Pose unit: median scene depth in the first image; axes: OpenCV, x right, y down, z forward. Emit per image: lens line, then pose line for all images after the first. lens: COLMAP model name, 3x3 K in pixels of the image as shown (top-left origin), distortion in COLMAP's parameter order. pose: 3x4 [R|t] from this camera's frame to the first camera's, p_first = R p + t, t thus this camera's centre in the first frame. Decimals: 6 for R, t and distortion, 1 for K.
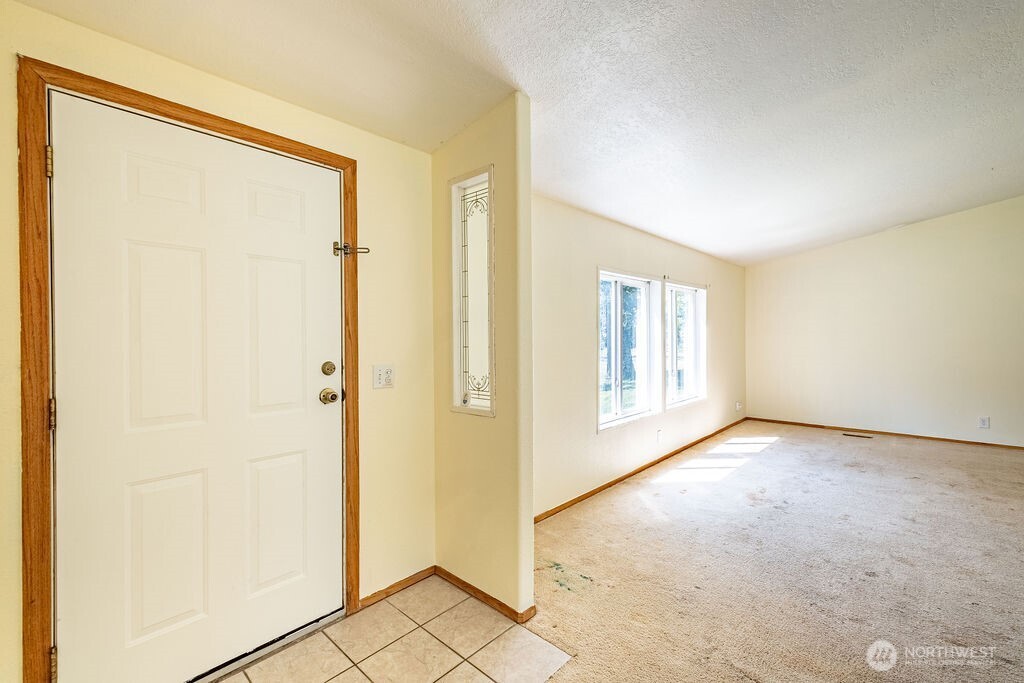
lens RADIAL K [[442.8, 0, 511.7], [0, 442.8, 337.0], [0, 0, 1]] dist [0.017204, -0.003802]
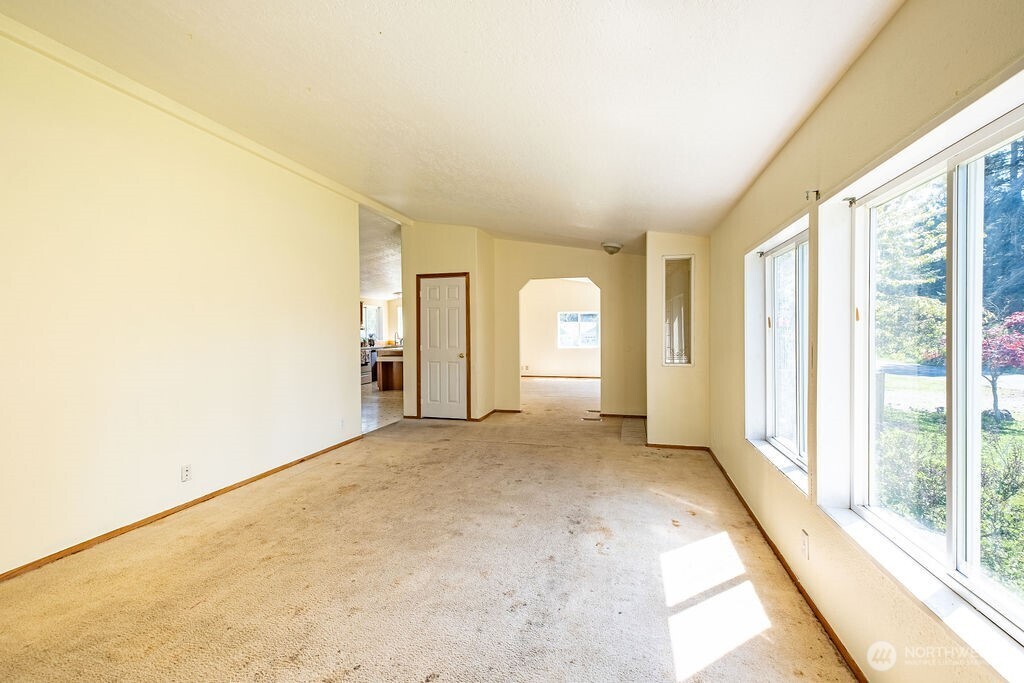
lens RADIAL K [[442.8, 0, 508.8], [0, 442.8, 336.5], [0, 0, 1]] dist [0.017204, -0.003802]
pose [[-0.886829, 0.018222, -0.461738, 1.022515], [0.010895, 0.999769, 0.018529, -0.014200], [0.461969, 0.011401, -0.886823, 1.568991]]
